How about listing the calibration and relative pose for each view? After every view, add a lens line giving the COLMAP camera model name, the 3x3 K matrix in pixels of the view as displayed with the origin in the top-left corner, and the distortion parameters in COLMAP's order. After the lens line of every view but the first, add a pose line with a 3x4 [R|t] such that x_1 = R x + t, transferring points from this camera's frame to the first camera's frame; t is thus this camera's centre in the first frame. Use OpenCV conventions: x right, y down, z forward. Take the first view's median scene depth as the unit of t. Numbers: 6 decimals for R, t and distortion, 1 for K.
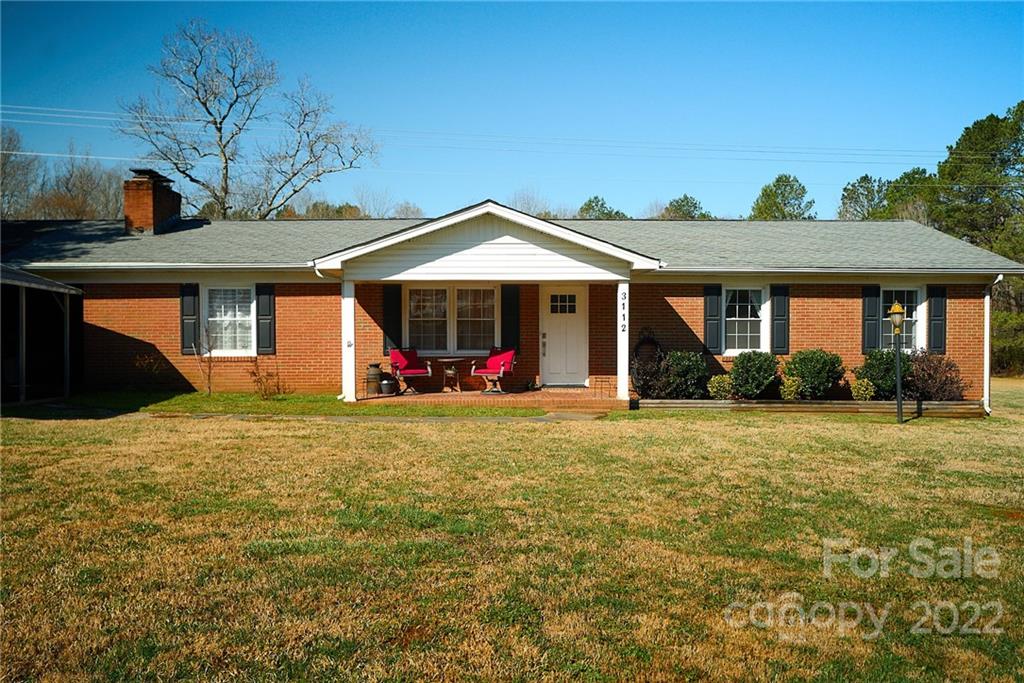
lens RADIAL K [[641.6, 0, 545.9], [0, 641.6, 345.7], [0, 0, 1]] dist [0.001640, 0.001933]
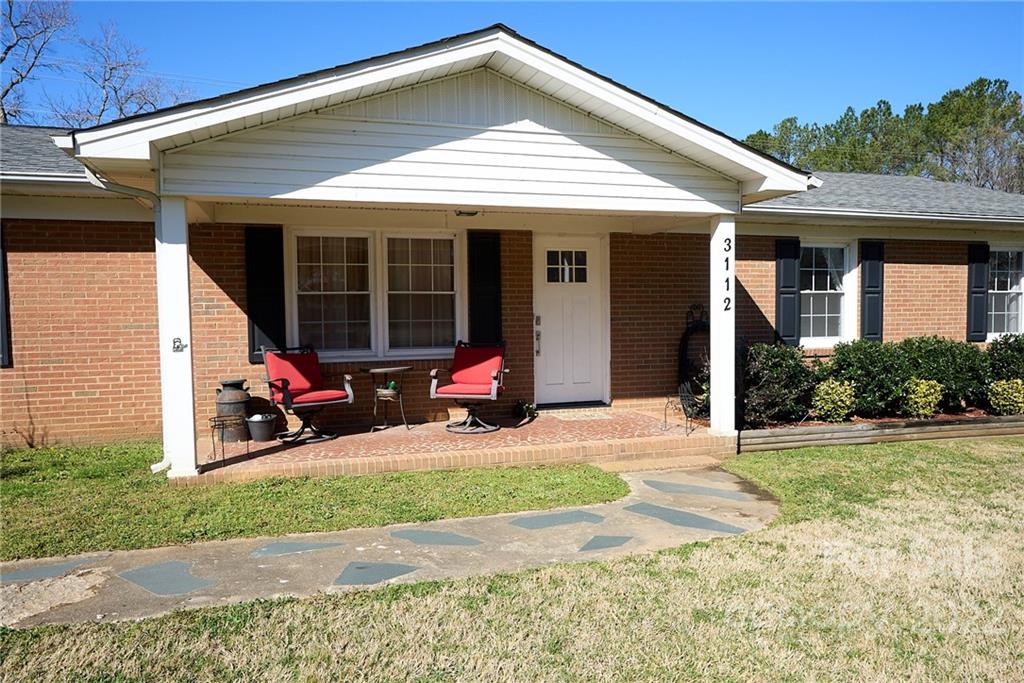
lens RADIAL K [[561.5, 0, 478.9], [0, 561.5, 341.3], [0, 0, 1]] dist [0.000347, 0.001887]
pose [[0.979819, -0.020002, 0.198883, -0.161277], [0.016643, 0.999690, 0.018545, -0.007586], [-0.199192, -0.014860, 0.979848, 0.519834]]
